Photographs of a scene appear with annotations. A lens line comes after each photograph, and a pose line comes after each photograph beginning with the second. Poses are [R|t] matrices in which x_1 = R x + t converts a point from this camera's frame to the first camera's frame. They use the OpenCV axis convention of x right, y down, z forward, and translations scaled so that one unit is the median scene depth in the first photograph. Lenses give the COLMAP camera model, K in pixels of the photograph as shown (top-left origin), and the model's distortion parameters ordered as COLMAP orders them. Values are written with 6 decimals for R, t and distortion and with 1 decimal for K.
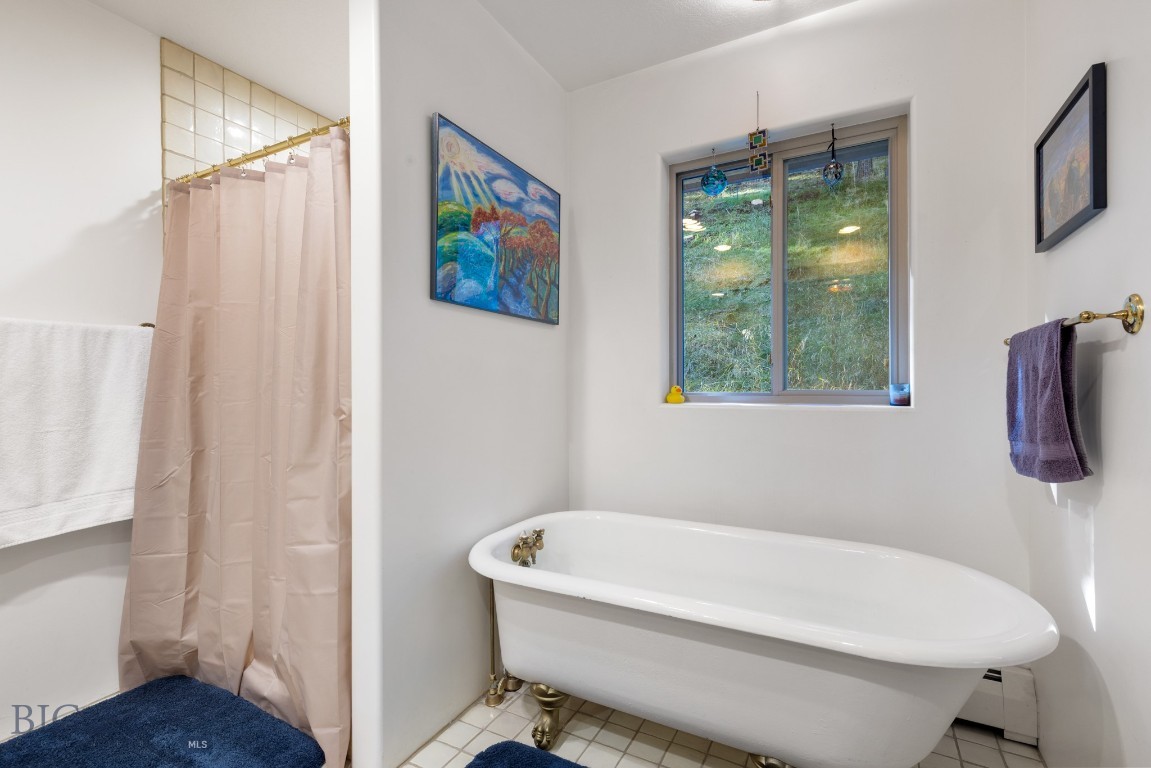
lens RADIAL K [[520.5, 0, 572.9], [0, 520.5, 383.9], [0, 0, 1]] dist [0.010325, -0.001339]
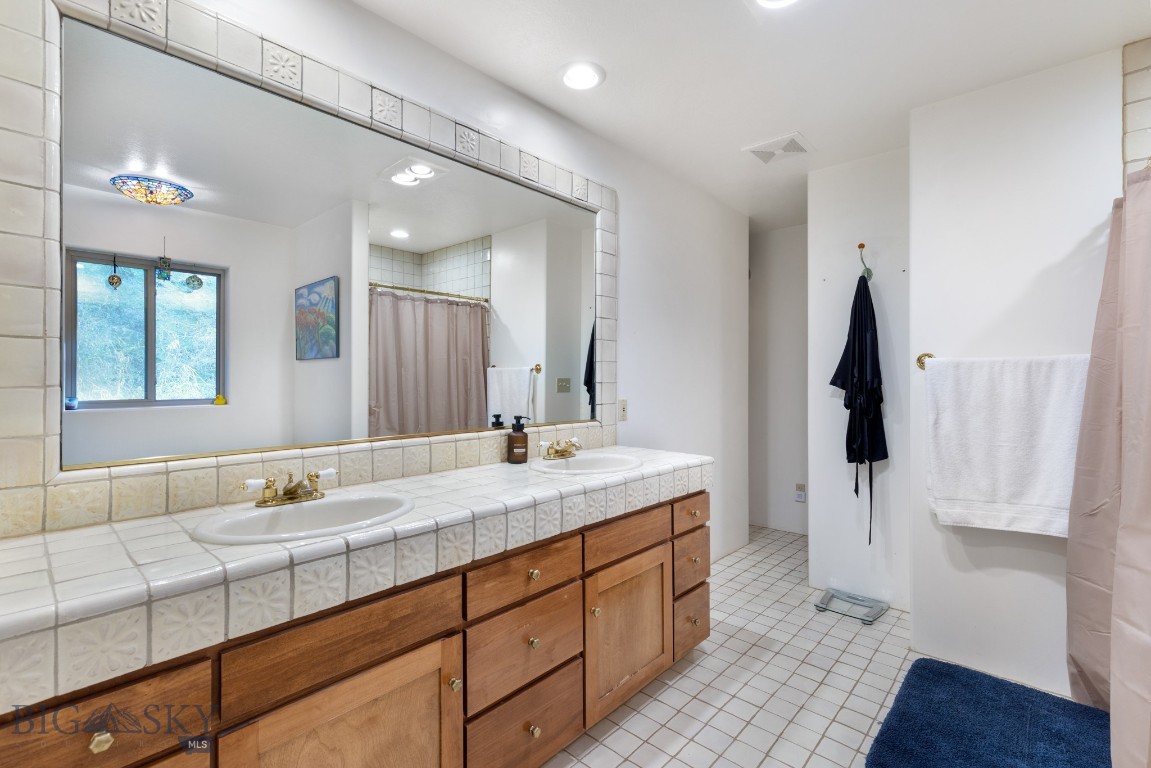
lens RADIAL K [[520.5, 0, 573.3], [0, 520.5, 379.3], [0, 0, 1]] dist [0.010325, -0.001339]
pose [[-0.229879, 0.007352, -0.973191, 0.428894], [0.005519, 0.999965, 0.006250, -0.077443], [0.973204, -0.003934, -0.229912, 0.282410]]
